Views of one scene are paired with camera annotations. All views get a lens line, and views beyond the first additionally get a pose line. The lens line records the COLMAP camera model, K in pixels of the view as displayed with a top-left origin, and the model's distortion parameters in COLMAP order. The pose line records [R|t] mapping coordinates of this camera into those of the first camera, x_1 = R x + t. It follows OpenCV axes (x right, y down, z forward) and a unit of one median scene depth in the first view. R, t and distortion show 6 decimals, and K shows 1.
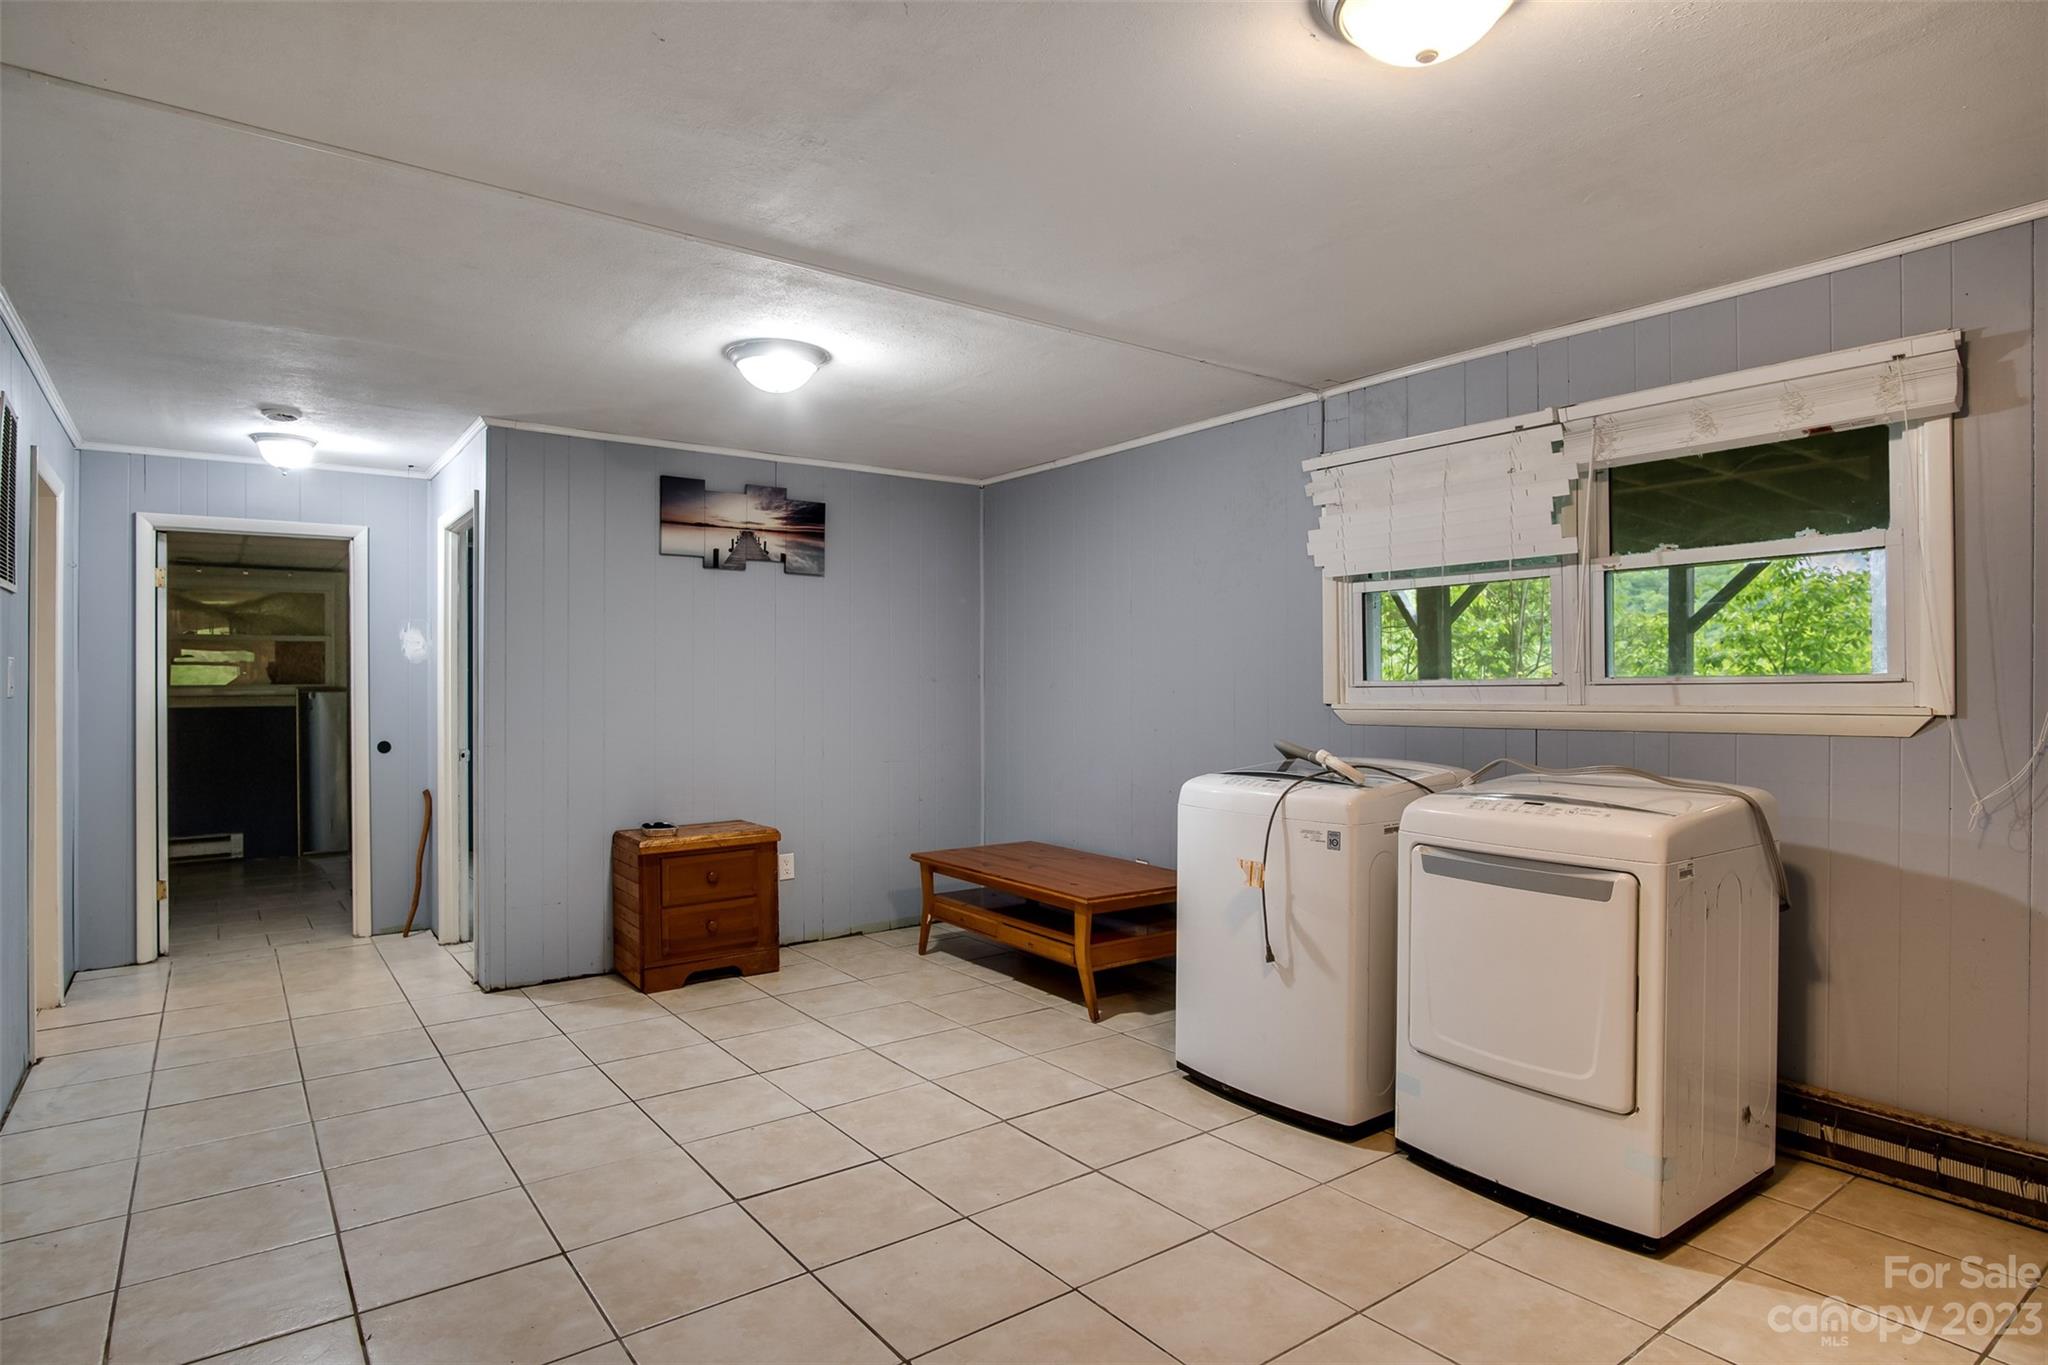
lens RADIAL K [[1103.2, 0, 1024.0], [0, 1103.2, 682.5], [0, 0, 1]] dist [-0.060436, 0.029034]
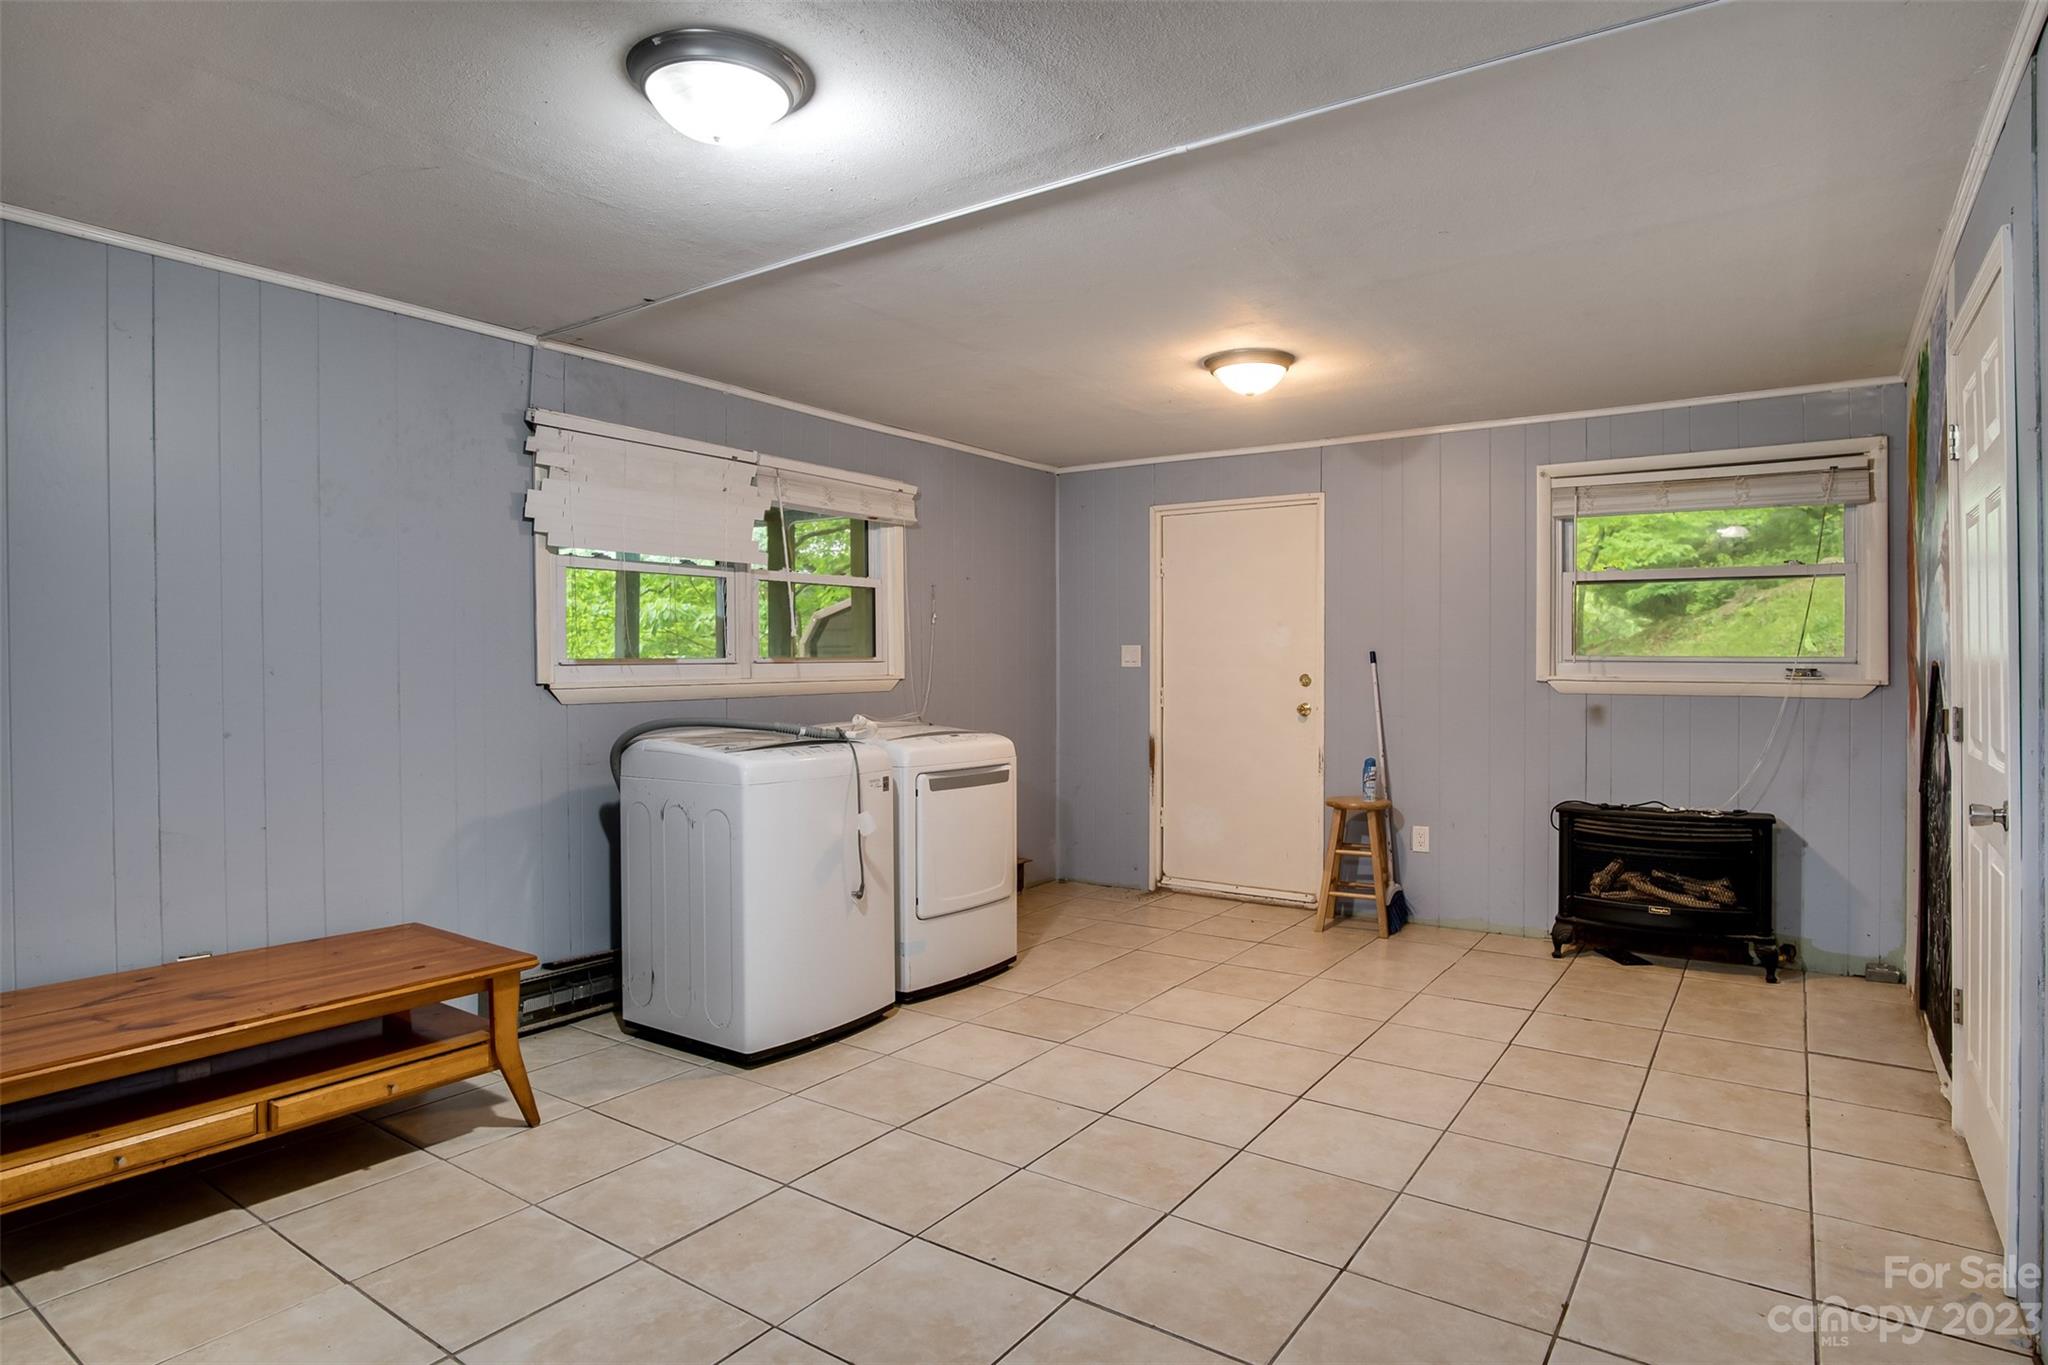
lens RADIAL K [[1103.2, 0, 1024.0], [0, 1103.2, 682.5], [0, 0, 1]] dist [-0.060436, 0.029034]
pose [[-0.317510, -0.007680, 0.948224, -0.869134], [0.003971, 0.999948, 0.009428, 0.013803], [-0.948246, 0.006759, -0.317463, 1.113904]]
